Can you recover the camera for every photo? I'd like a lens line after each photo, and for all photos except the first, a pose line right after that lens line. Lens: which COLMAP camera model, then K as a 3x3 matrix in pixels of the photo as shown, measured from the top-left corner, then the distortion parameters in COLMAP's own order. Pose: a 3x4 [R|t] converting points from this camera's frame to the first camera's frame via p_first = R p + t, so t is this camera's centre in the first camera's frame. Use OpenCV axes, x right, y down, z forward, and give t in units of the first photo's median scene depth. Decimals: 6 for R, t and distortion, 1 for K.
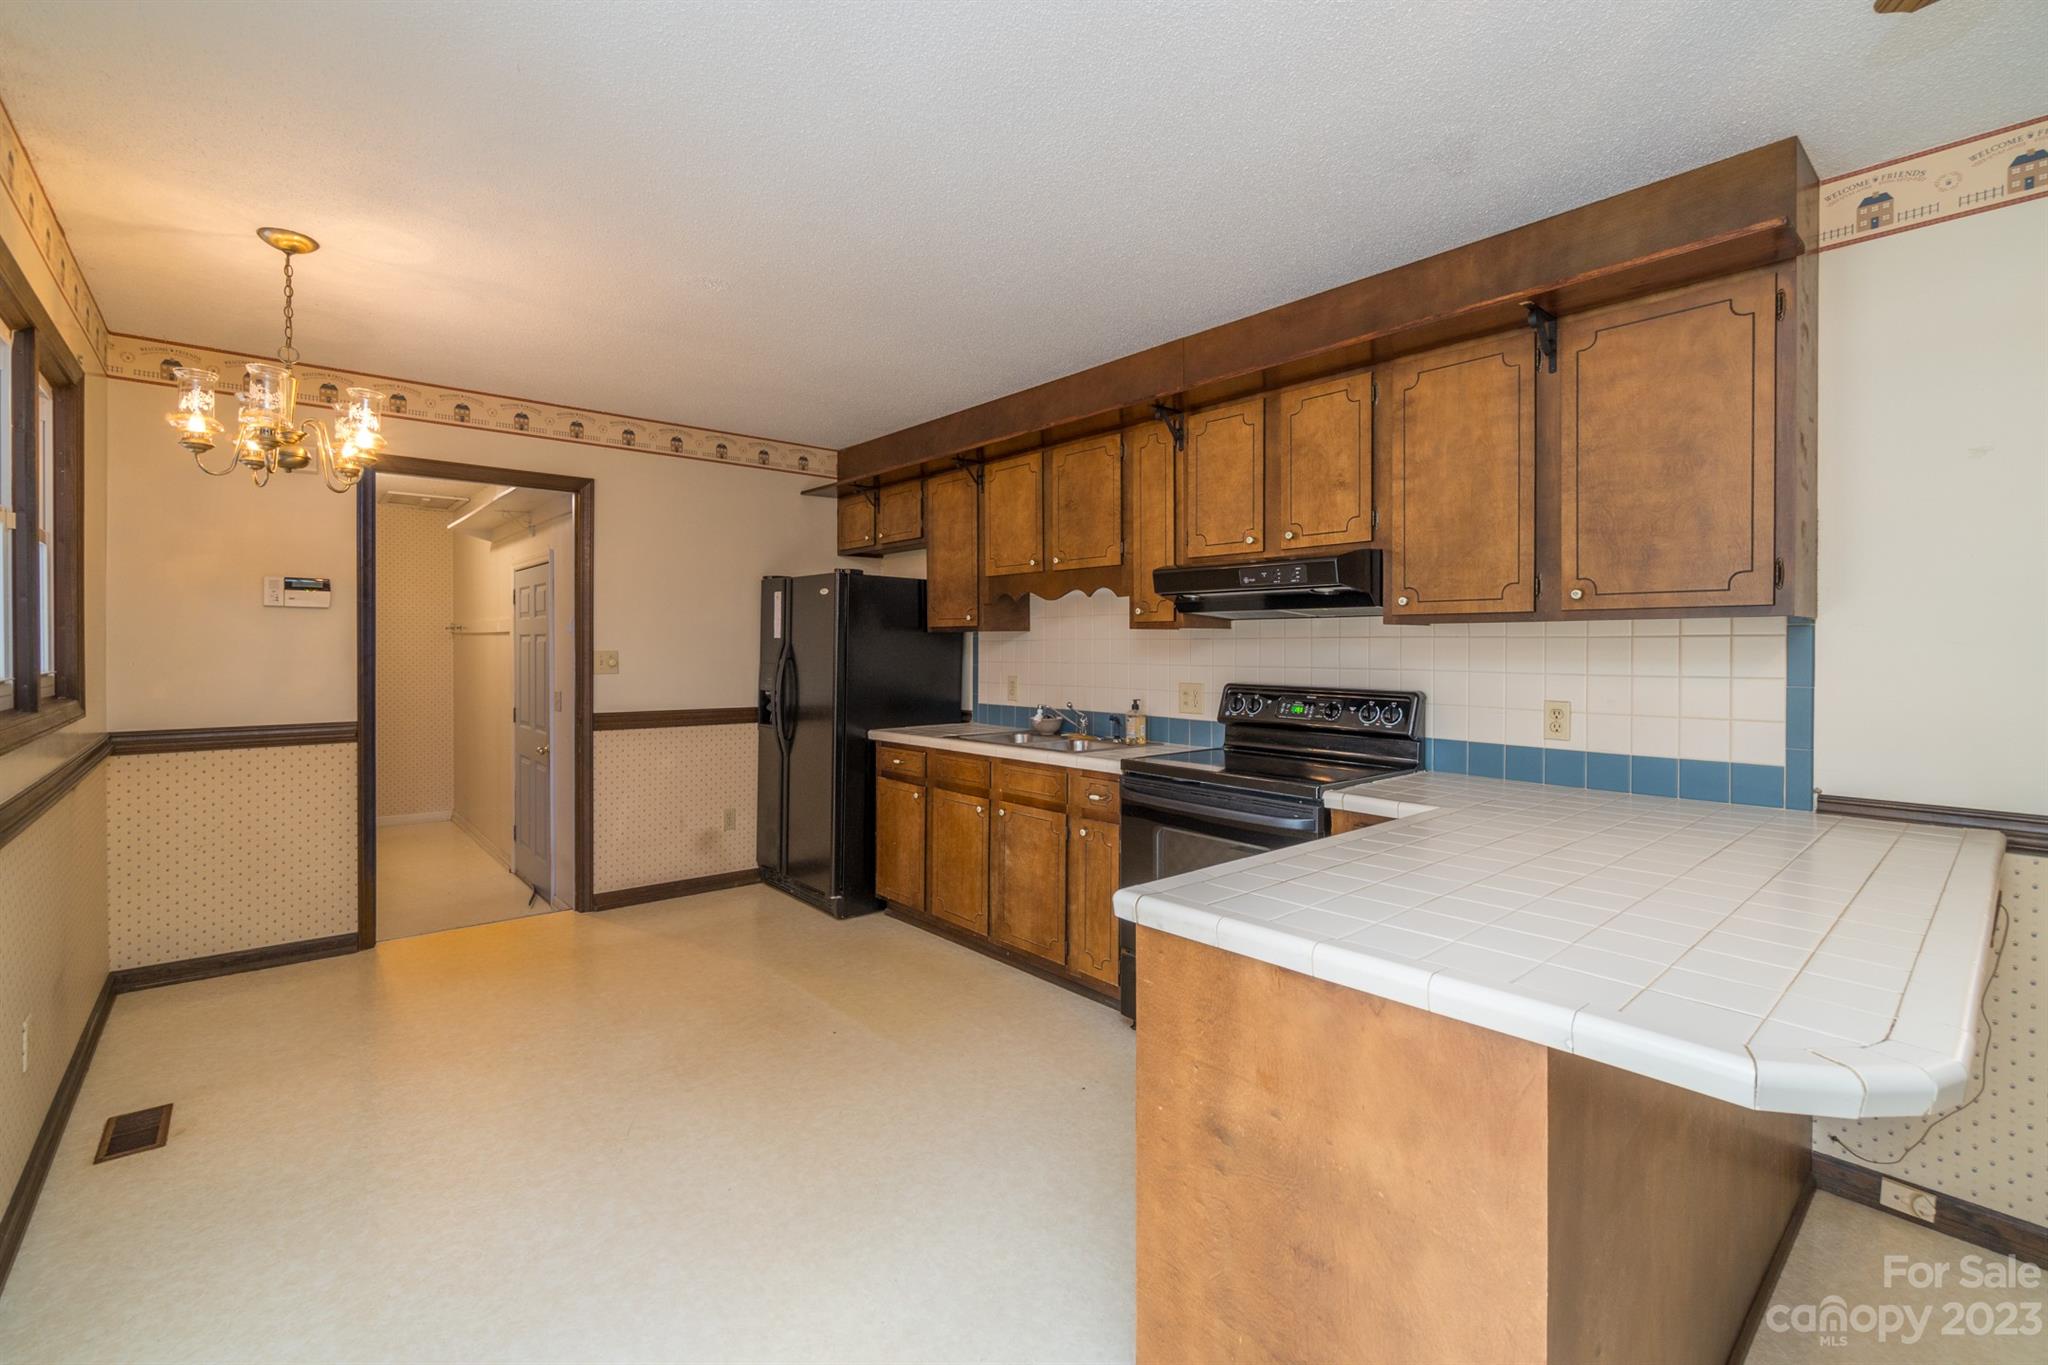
lens RADIAL K [[887.3, 0, 1054.1], [0, 887.3, 653.6], [0, 0, 1]] dist [-0.002918, 0.000912]
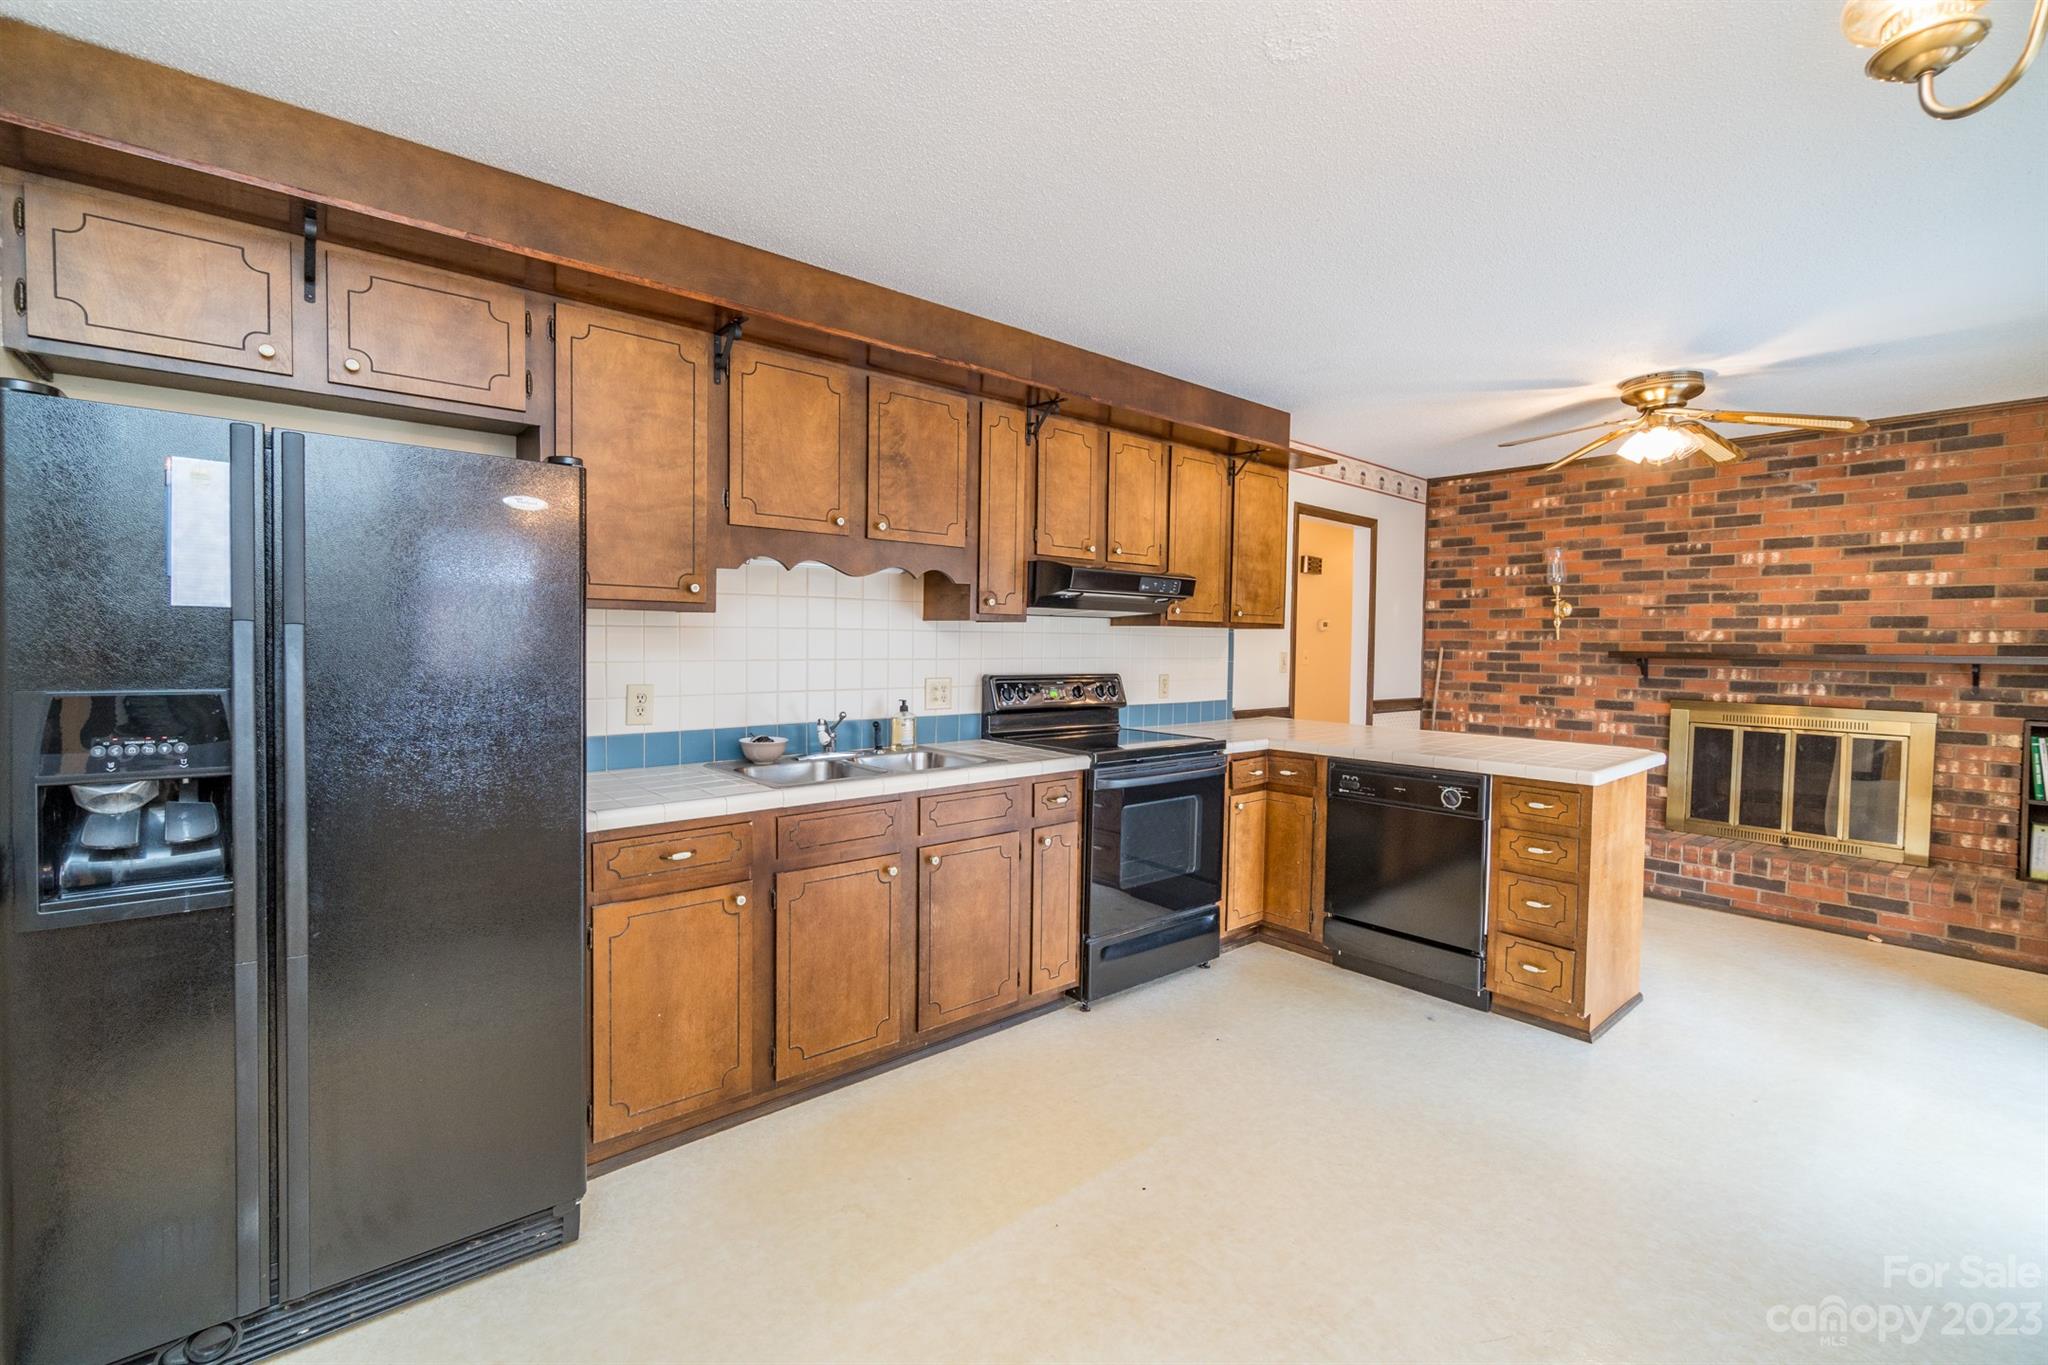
lens RADIAL K [[887.3, 0, 1027.3], [0, 887.3, 671.6], [0, 0, 1]] dist [-0.002918, 0.000912]
pose [[0.026181, -0.037806, 0.998942, -0.845769], [-0.004690, 0.999269, 0.037941, -0.010172], [-0.999646, -0.005678, 0.025984, 0.948721]]
